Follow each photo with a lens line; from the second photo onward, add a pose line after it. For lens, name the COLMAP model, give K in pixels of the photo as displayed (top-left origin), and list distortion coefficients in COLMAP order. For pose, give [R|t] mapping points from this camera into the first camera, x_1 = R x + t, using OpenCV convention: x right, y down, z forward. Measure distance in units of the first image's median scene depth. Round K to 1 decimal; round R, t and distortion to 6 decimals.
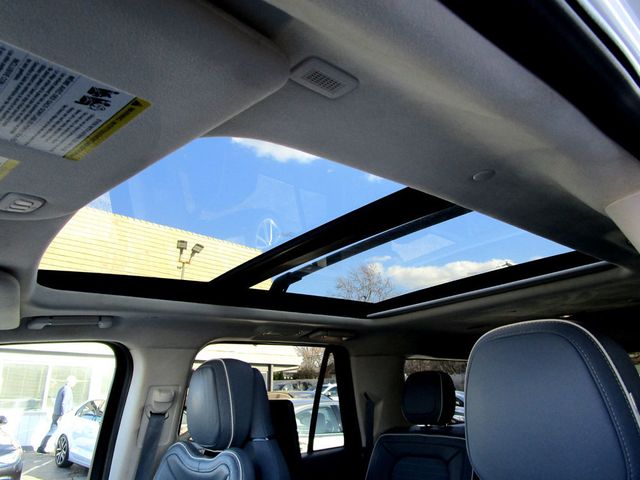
lens RADIAL K [[450.7, 0, 318.9], [0, 450.7, 241.0], [0, 0, 1]] dist [-0.019215, 0.002266]
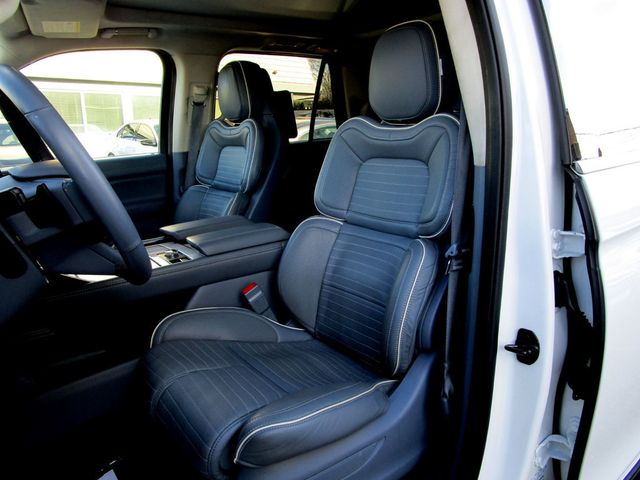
lens RADIAL K [[450.7, 0, 318.2], [0, 450.7, 238.7], [0, 0, 1]] dist [-0.019215, 0.002266]
pose [[0.998913, 0.016602, -0.043556, 0.096351], [0.009854, 0.838095, 0.545435, -0.032287], [0.045559, -0.545271, 0.837021, -0.431693]]
